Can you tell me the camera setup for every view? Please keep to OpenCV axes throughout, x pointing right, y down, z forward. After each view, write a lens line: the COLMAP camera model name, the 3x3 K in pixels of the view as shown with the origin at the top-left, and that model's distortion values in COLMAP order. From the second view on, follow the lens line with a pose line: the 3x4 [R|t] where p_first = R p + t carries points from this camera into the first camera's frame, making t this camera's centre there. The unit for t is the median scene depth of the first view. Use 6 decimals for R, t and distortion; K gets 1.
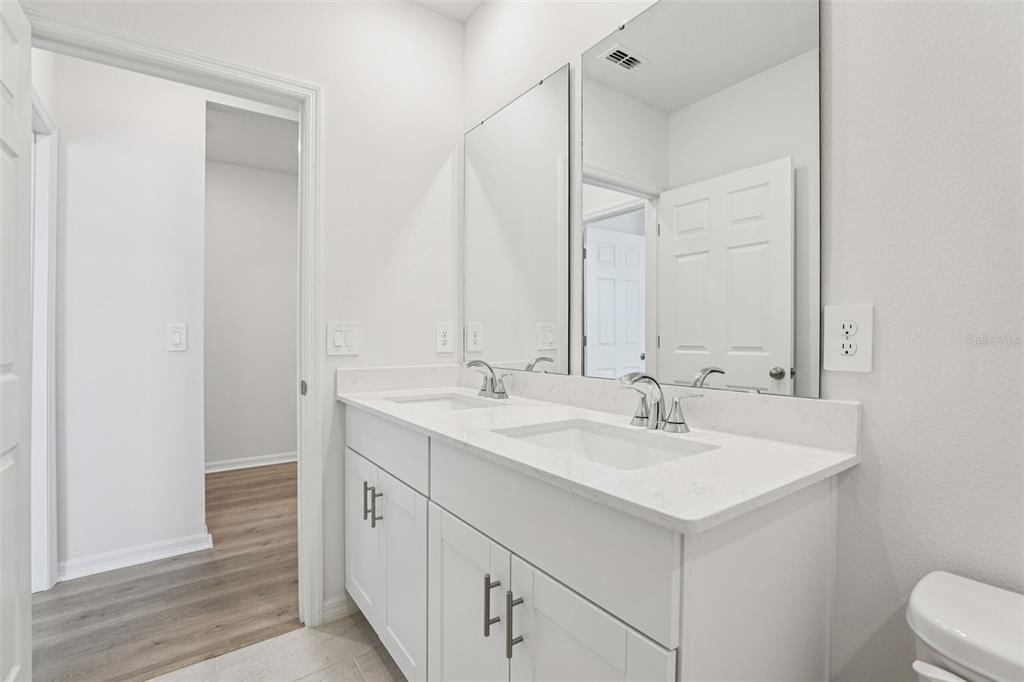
lens RADIAL K [[482.0, 0, 513.6], [0, 482.0, 340.0], [0, 0, 1]] dist [-0.028497, -0.000138]
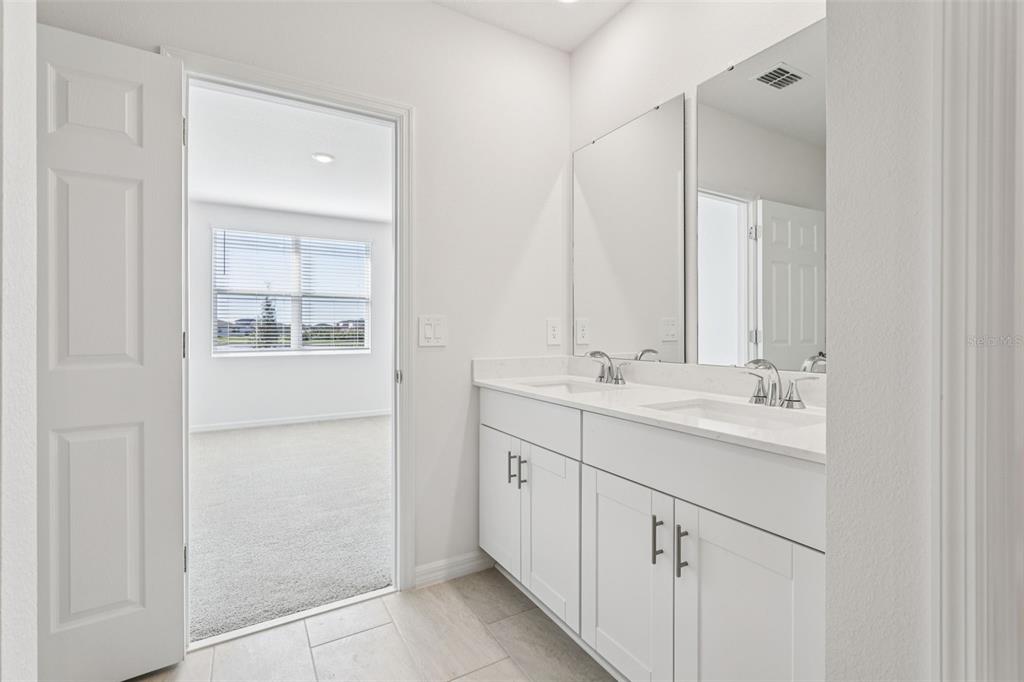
lens RADIAL K [[469.4, 0, 514.8], [0, 469.4, 339.1], [0, 0, 1]] dist [-0.001781, -0.000042]
pose [[0.995875, -0.004182, -0.090640, -0.192818], [0.004775, 0.999969, 0.006330, 0.006380], [0.090611, -0.006737, 0.995864, -0.174652]]
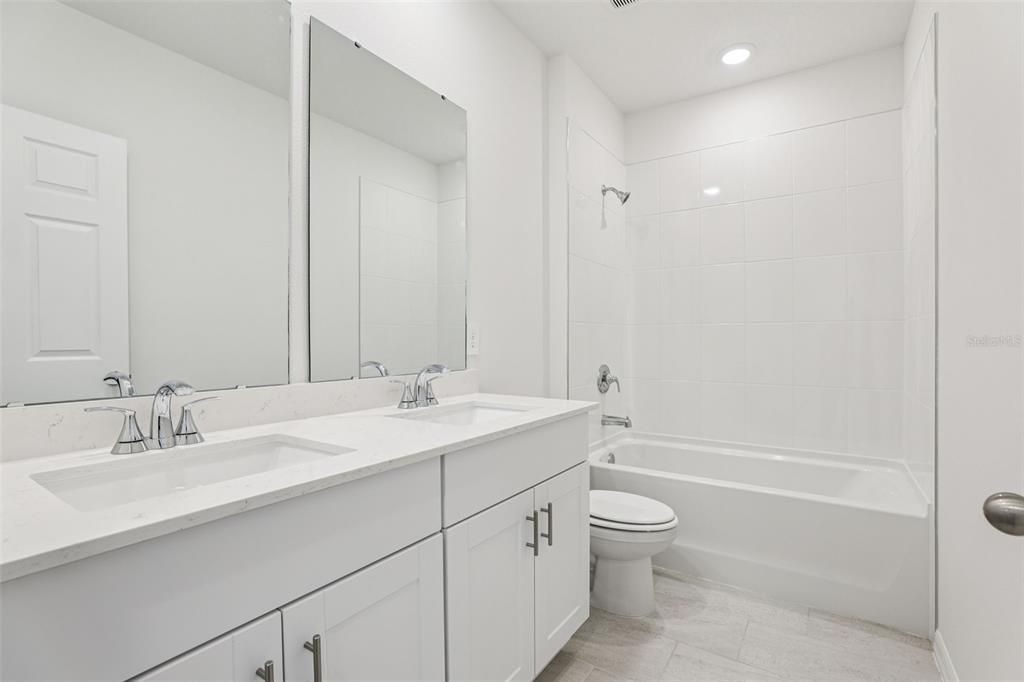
lens RADIAL K [[469.4, 0, 514.8], [0, 469.4, 339.1], [0, 0, 1]] dist [-0.001781, -0.000042]
pose [[-0.352227, 0.001626, 0.935913, -0.812475], [0.003236, 0.999995, -0.000519, -0.001691], [-0.935909, 0.002846, -0.352230, 0.959582]]
